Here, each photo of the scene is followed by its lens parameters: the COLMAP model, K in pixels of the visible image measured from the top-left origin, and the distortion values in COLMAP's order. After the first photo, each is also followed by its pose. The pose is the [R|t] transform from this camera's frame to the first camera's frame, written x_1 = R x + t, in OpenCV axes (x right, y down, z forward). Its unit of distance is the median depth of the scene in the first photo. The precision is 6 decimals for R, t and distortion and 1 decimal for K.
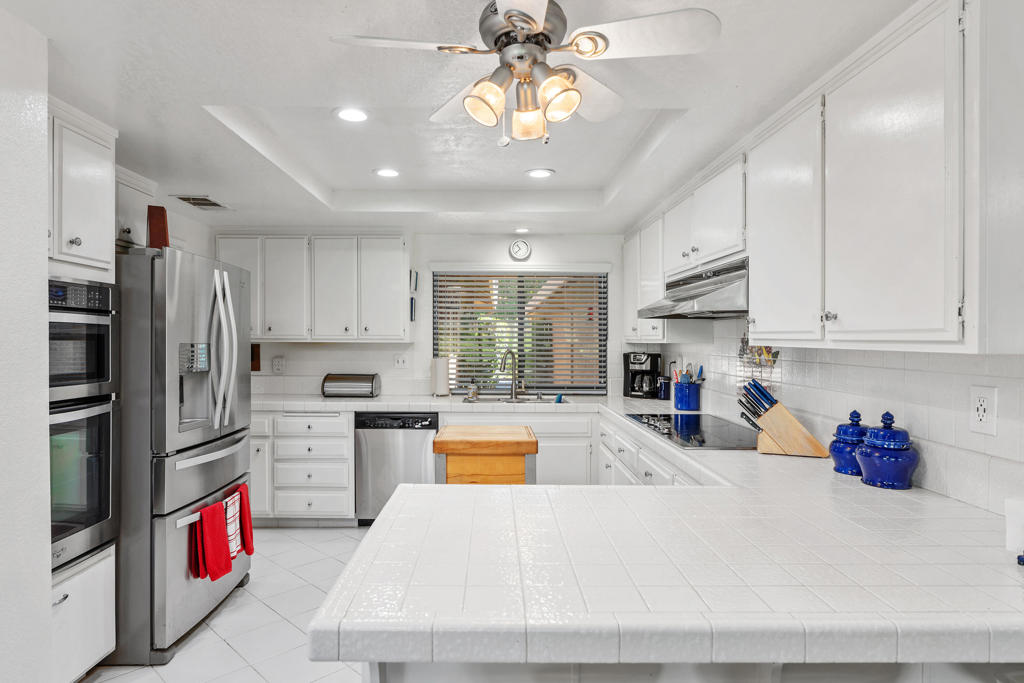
lens RADIAL K [[598.6, 0, 512.0], [0, 598.6, 341.5], [0, 0, 1]] dist [-0.002855, 0.000979]
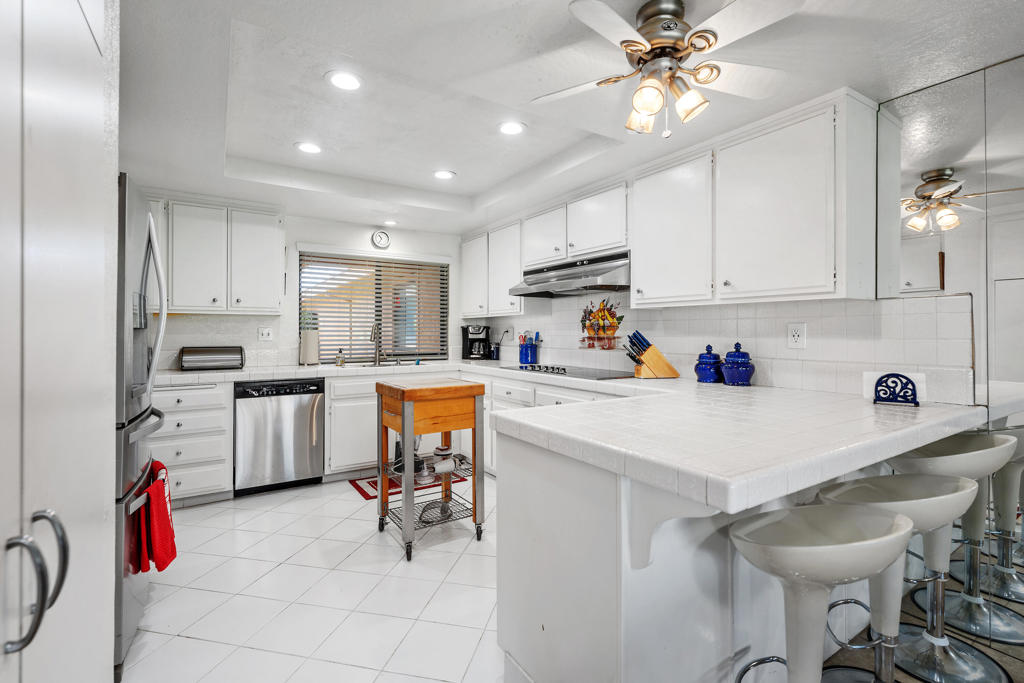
lens RADIAL K [[457.8, 0, 523.6], [0, 457.8, 330.3], [0, 0, 1]] dist [0.013645, 0.000067]
pose [[0.846554, -0.004043, 0.532288, -0.246083], [0.006996, 0.999969, -0.003530, 0.034656], [-0.532257, 0.006712, 0.846556, 0.086663]]
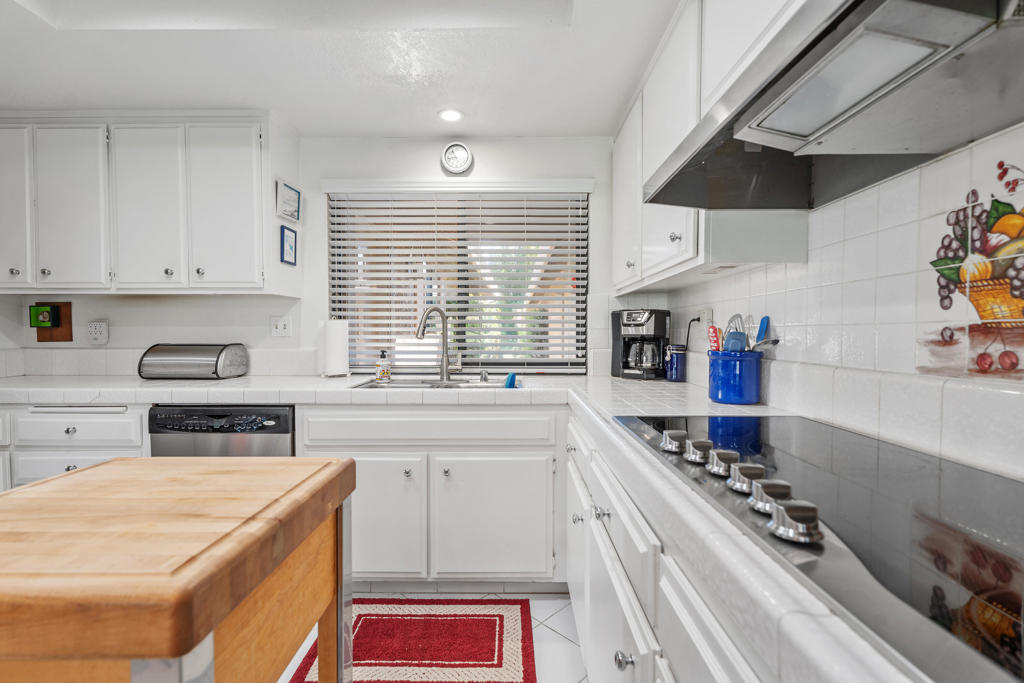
lens RADIAL K [[459.0, 0, 512.0], [0, 459.0, 341.5], [0, 0, 1]] dist [0.001073, 0.000311]
pose [[0.999575, -0.005785, -0.028572, 0.095356], [0.006271, 0.999837, 0.016955, 0.046076], [0.028469, -0.017127, 0.999448, 0.515497]]
